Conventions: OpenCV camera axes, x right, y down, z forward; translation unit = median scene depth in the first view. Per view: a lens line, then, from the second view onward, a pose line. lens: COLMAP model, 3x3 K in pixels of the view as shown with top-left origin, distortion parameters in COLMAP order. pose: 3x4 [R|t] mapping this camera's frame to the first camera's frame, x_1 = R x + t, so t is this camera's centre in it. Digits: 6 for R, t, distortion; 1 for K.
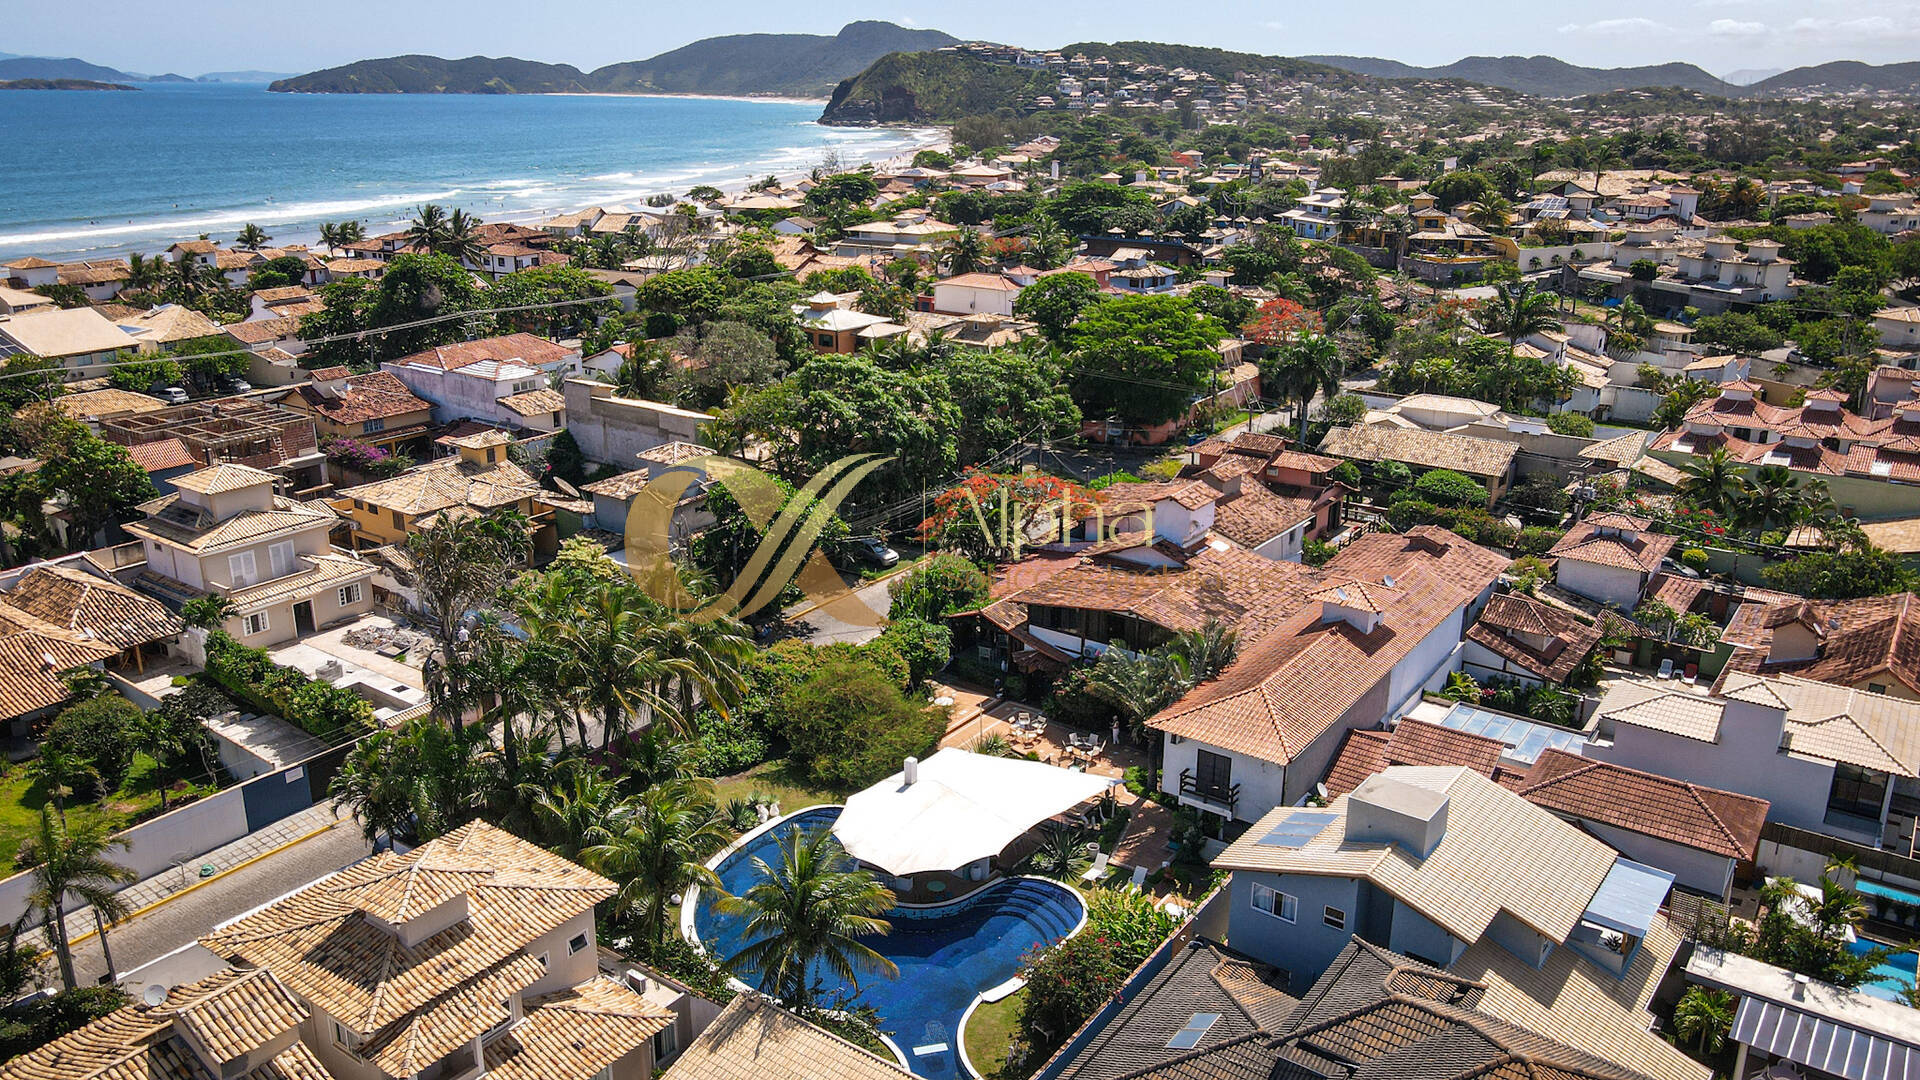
lens RADIAL K [[1412.1, 0, 960.0], [0, 1412.1, 540.0], [0, 0, 1]] dist [-0.001617, 0.037135]
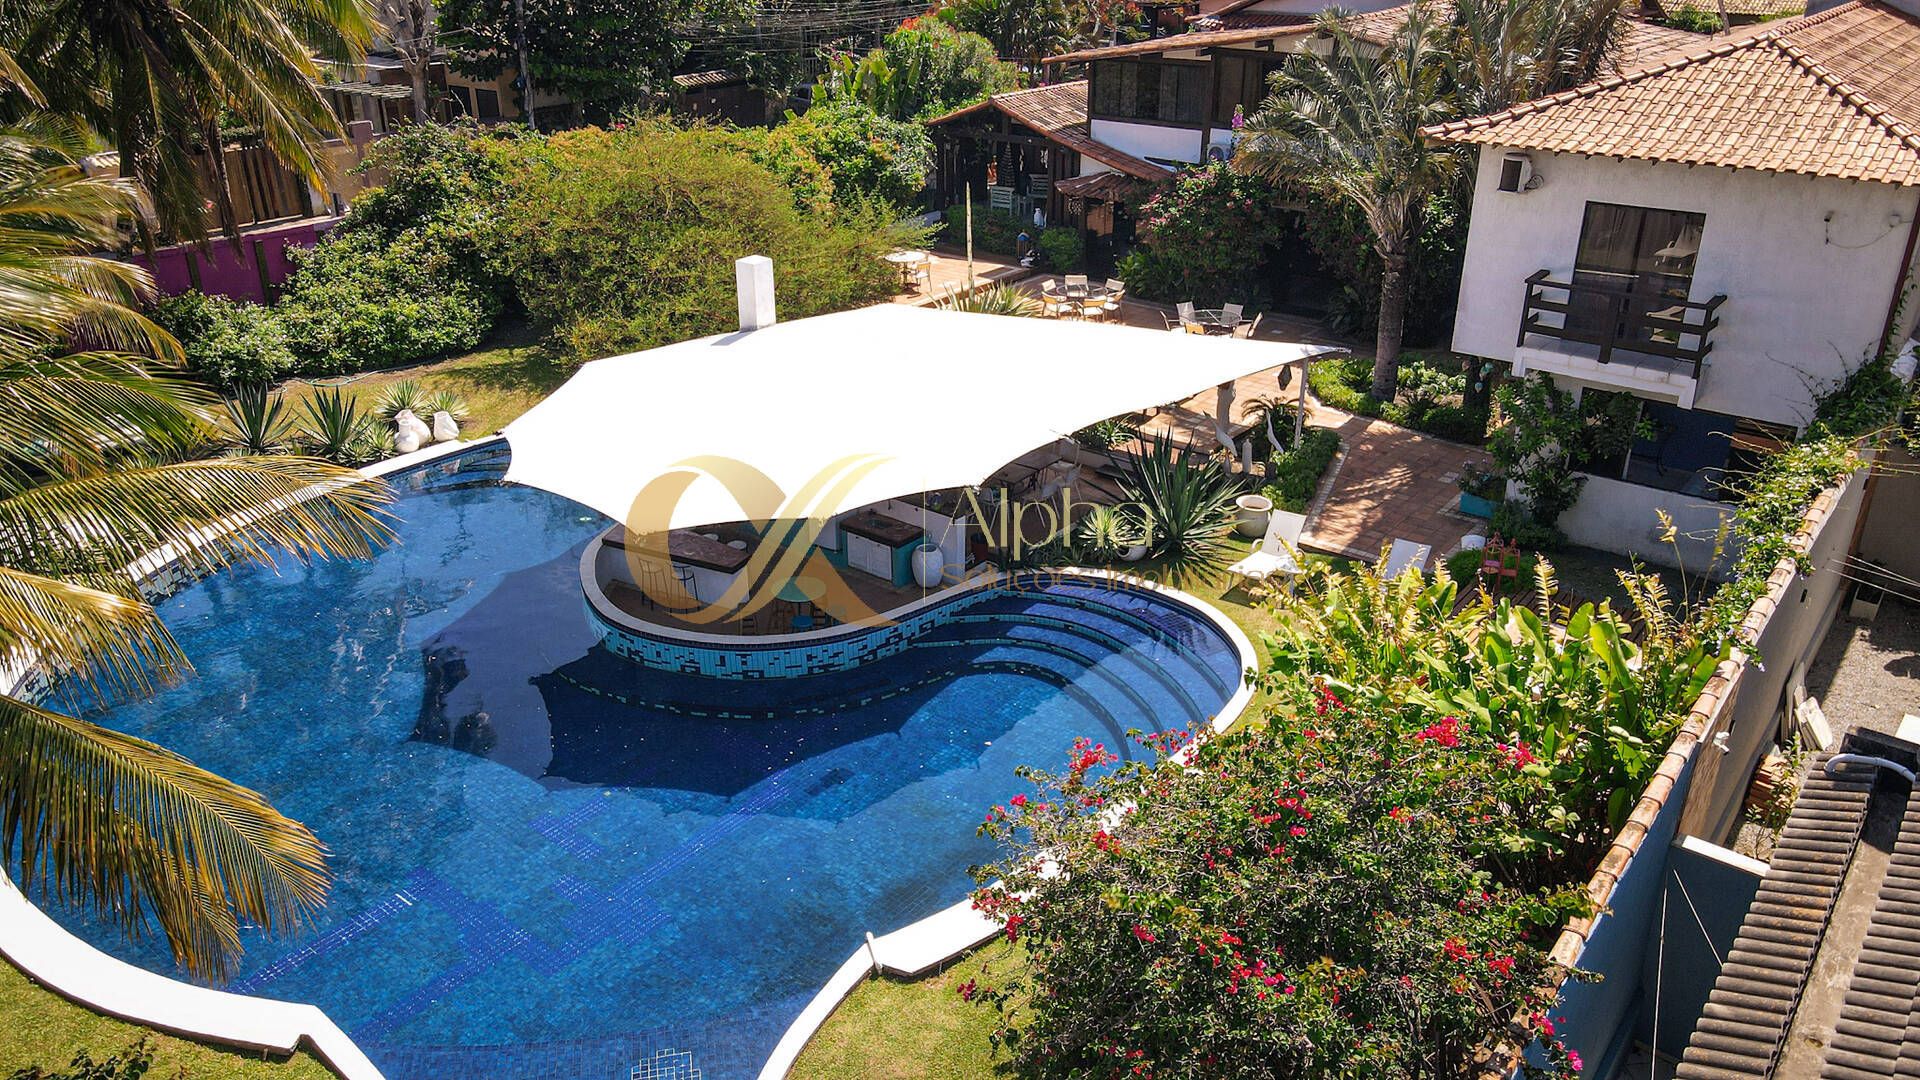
lens RADIAL K [[1412.1, 0, 960.0], [0, 1412.1, 540.0], [0, 0, 1]] dist [-0.001617, 0.037135]
pose [[0.998863, 0.009481, -0.046715, 0.026070], [-0.003811, 0.992767, 0.119995, 0.134605], [0.047515, -0.119680, 0.991675, 0.465974]]
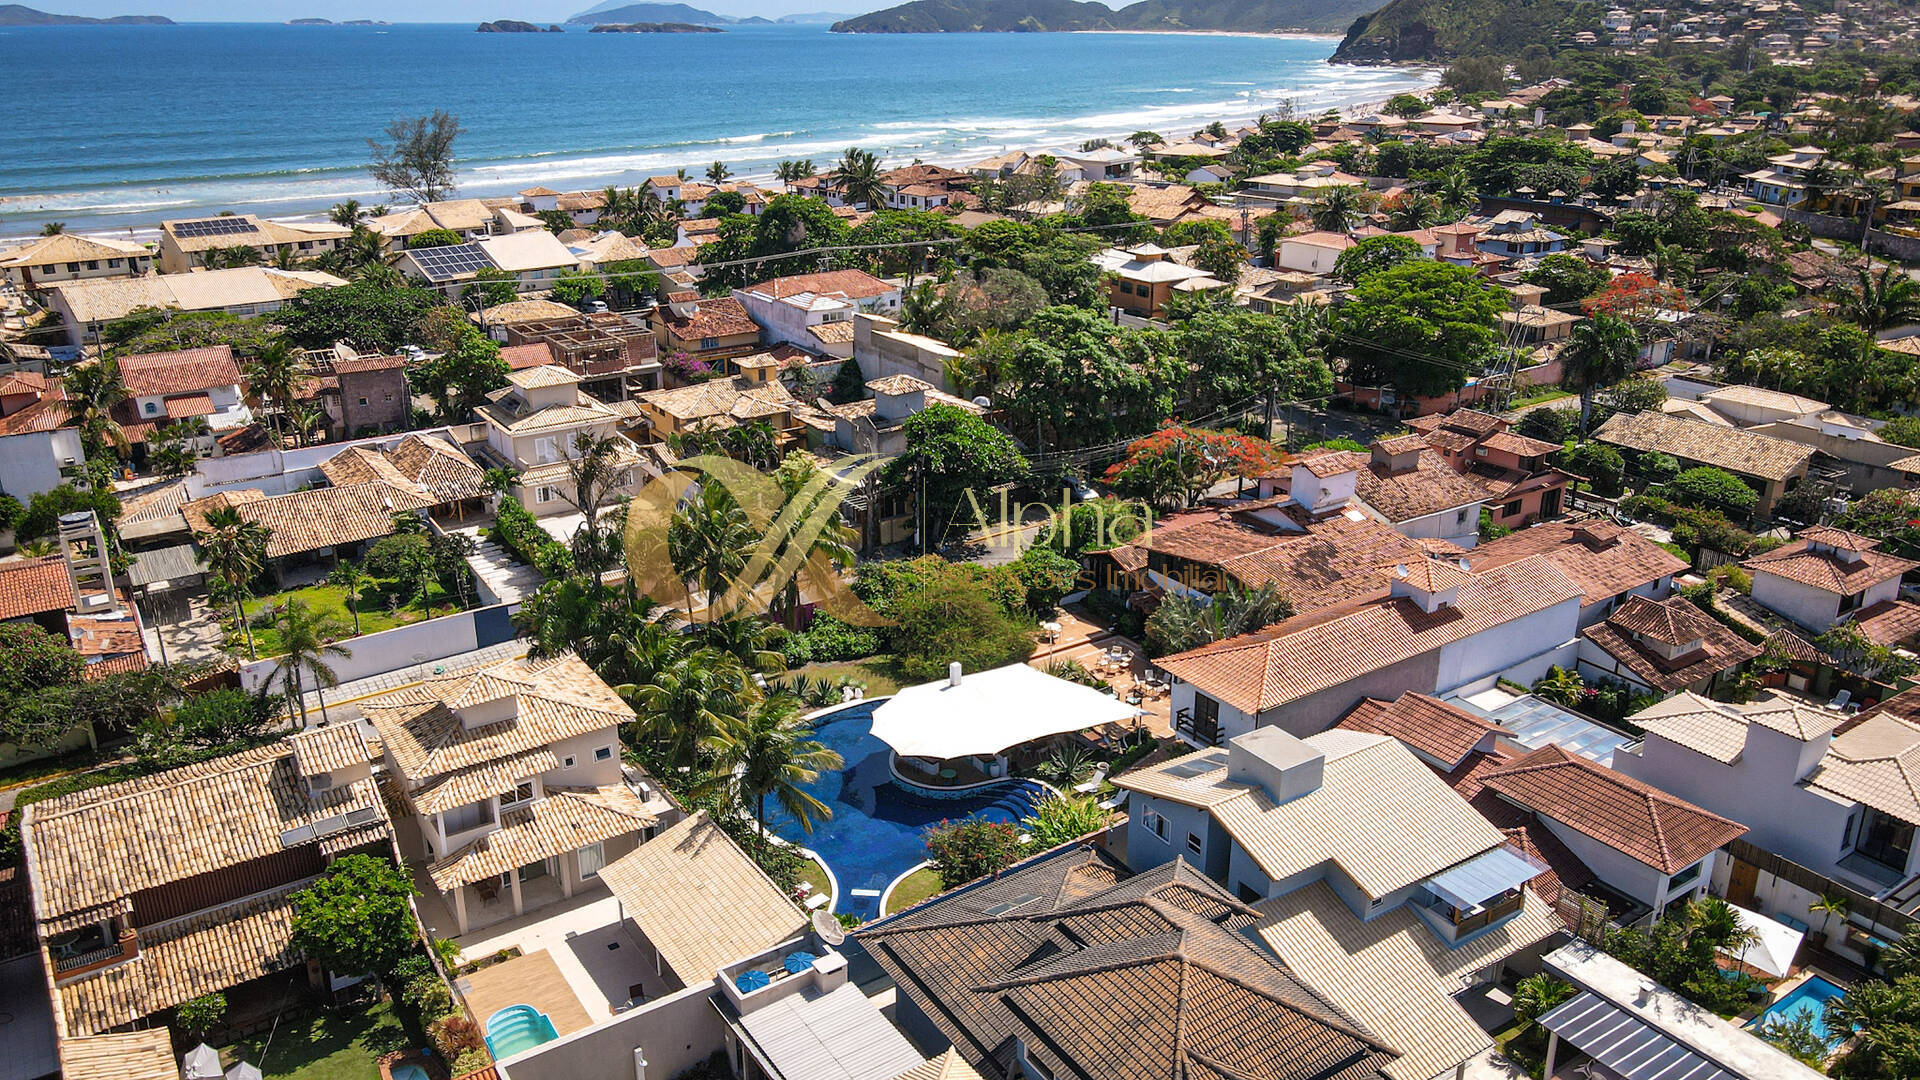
lens RADIAL K [[1412.1, 0, 960.0], [0, 1412.1, 540.0], [0, 0, 1]] dist [-0.001617, 0.037135]
pose [[0.938236, 0.113007, -0.327020, 0.244471], [-0.099614, 0.993365, 0.057474, -0.008493], [0.331345, -0.021348, 0.943268, -0.058673]]
